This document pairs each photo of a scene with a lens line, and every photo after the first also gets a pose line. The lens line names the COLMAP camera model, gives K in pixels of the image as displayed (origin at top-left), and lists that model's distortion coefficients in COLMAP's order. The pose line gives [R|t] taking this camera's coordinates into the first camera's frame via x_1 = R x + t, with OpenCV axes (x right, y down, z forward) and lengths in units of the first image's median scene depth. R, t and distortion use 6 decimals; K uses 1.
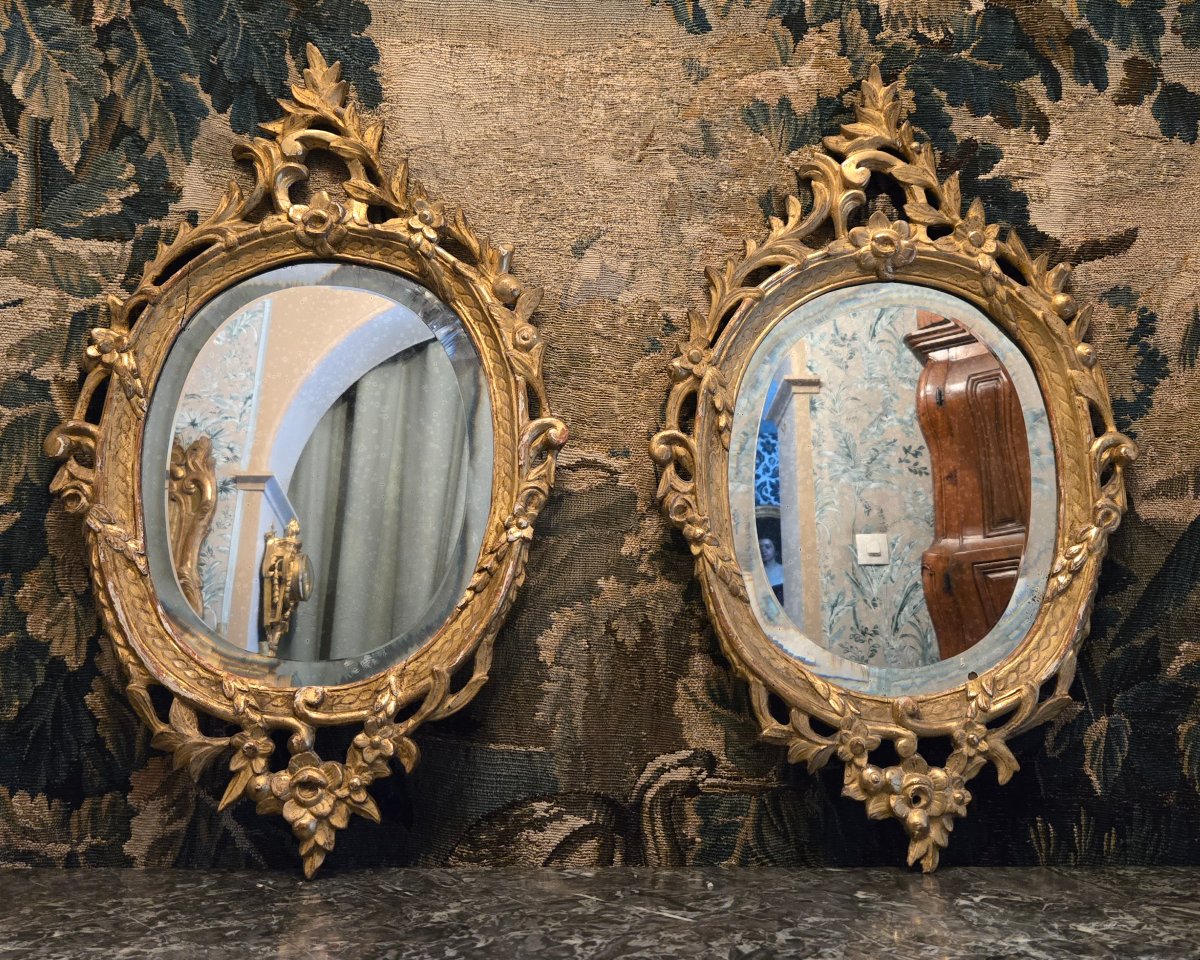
lens RADIAL K [[1216.3, 0, 649.1], [0, 1216.3, 484.7], [0, 0, 1]] dist [0.148180, -0.214459]
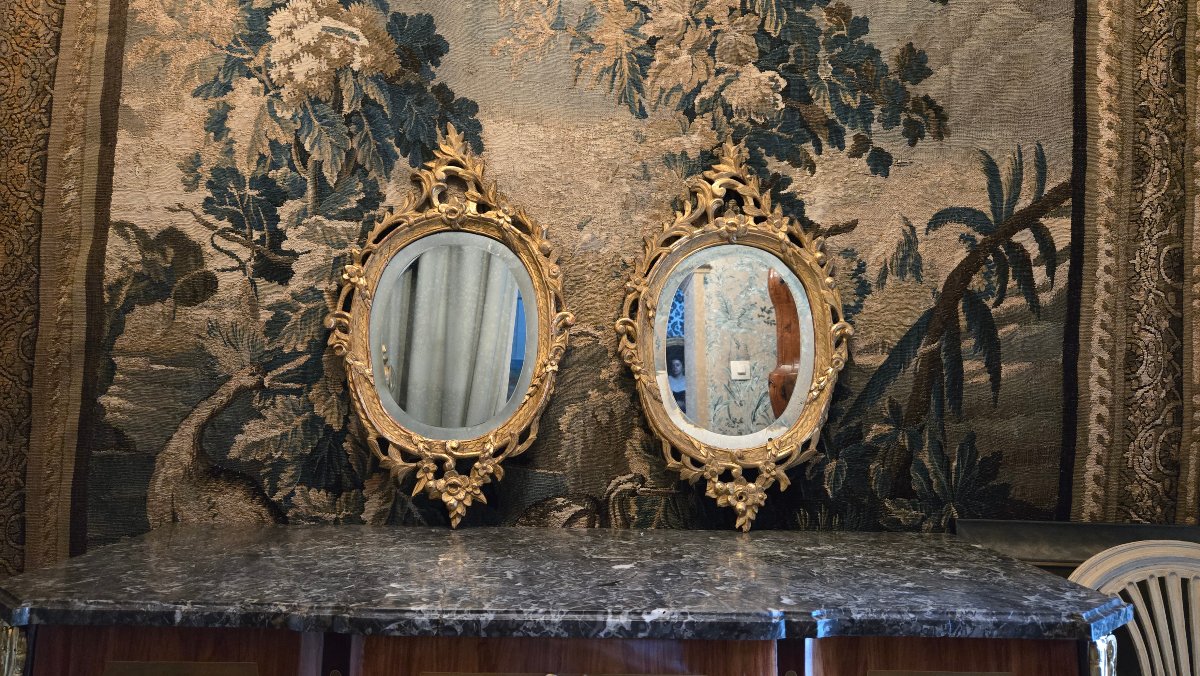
lens RADIAL K [[846.3, 0, 600.0], [0, 846.3, 338.0], [0, 0, 1]] dist [0.102395, 0.000464]
pose [[0.999900, 0.013441, 0.004304, -0.029902], [-0.013533, 0.999664, 0.022101, -0.041421], [-0.004006, -0.022157, 0.999746, -0.408581]]
